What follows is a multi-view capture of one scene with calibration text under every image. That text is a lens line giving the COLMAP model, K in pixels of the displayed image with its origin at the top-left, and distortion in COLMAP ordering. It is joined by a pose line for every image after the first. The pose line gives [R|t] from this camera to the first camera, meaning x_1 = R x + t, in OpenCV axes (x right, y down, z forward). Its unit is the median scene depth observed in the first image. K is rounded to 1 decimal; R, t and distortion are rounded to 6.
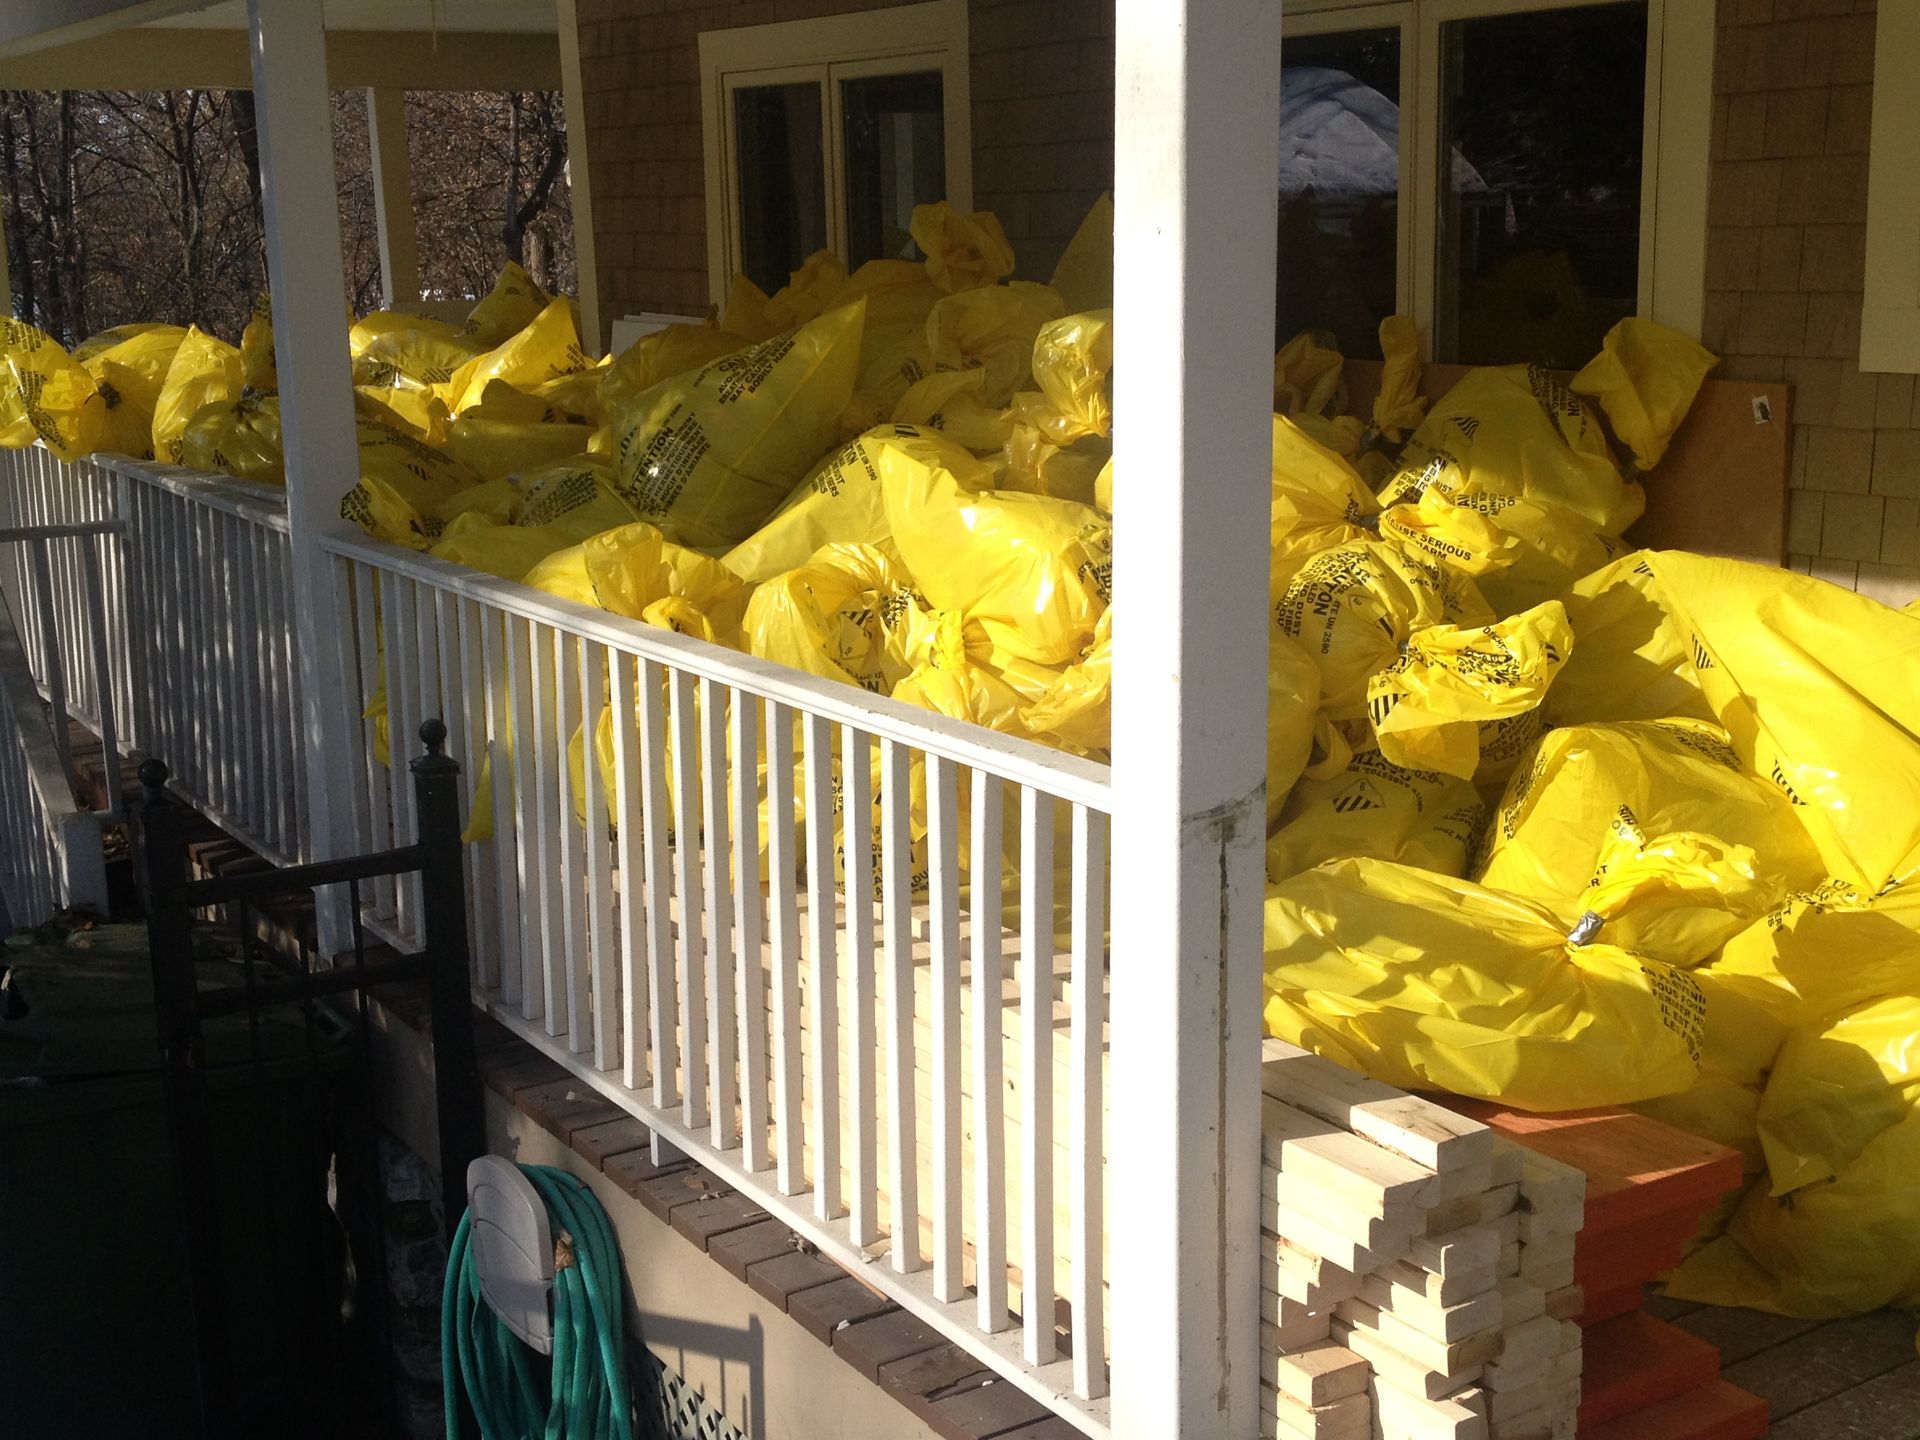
lens RADIAL K [[2556.1, 0, 960.0], [0, 2556.1, 720.0], [0, 0, 1]] dist [0.196277, -0.494631]
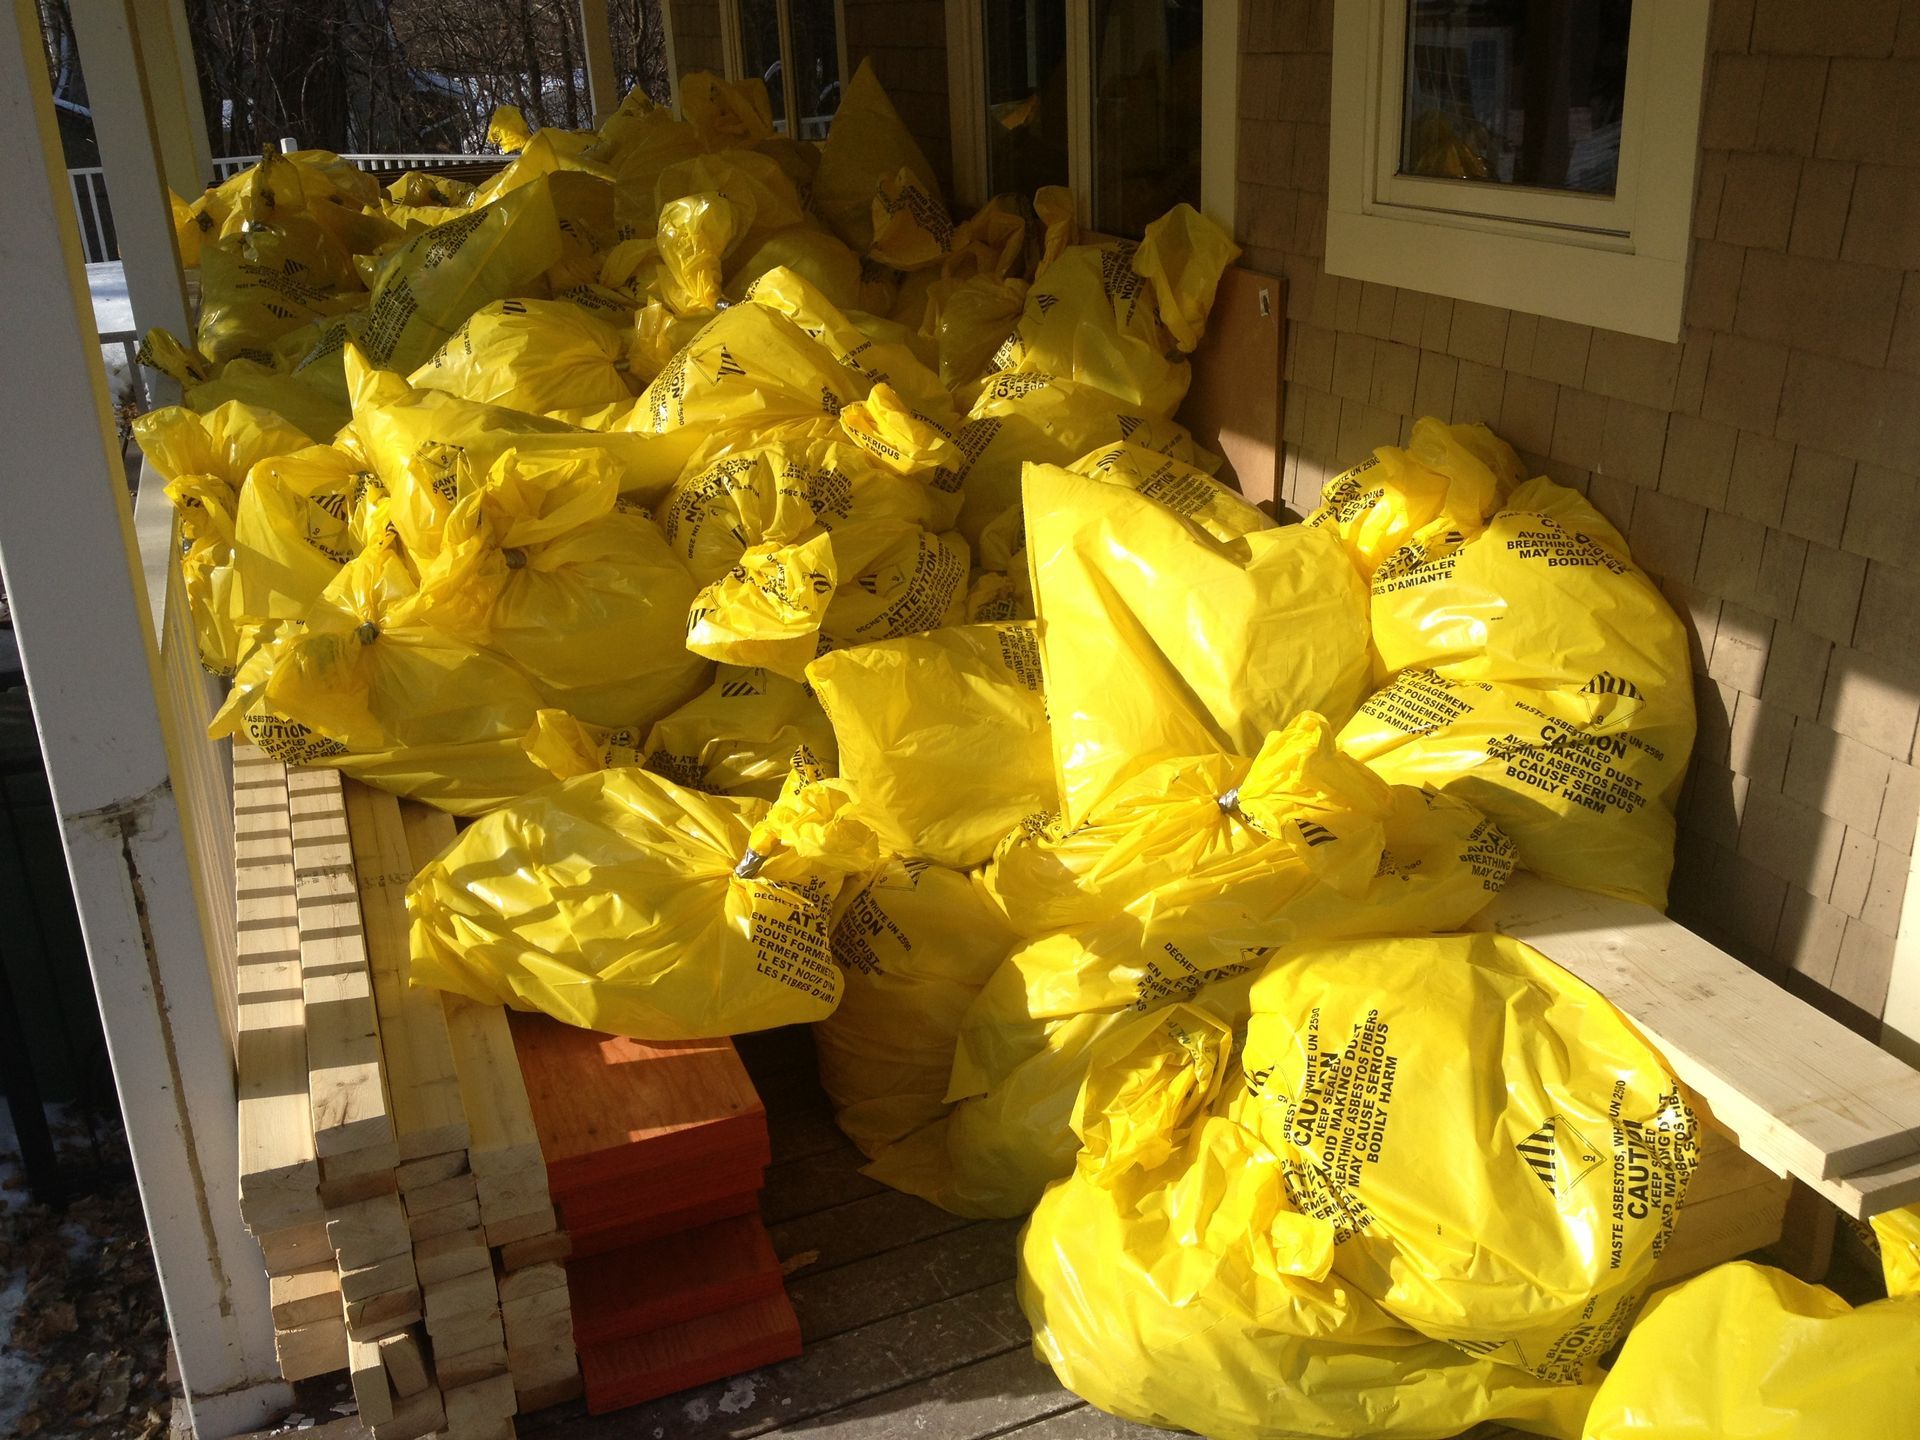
lens RADIAL K [[1880.8, 0, 960.0], [0, 1880.8, 720.0], [0, 0, 1]] dist [0.171932, -0.371053]
pose [[0.978698, 0.056379, -0.197410, 0.394848], [-0.021468, 0.984387, 0.174702, -0.095702], [0.204177, -0.166743, 0.964629, 0.223413]]
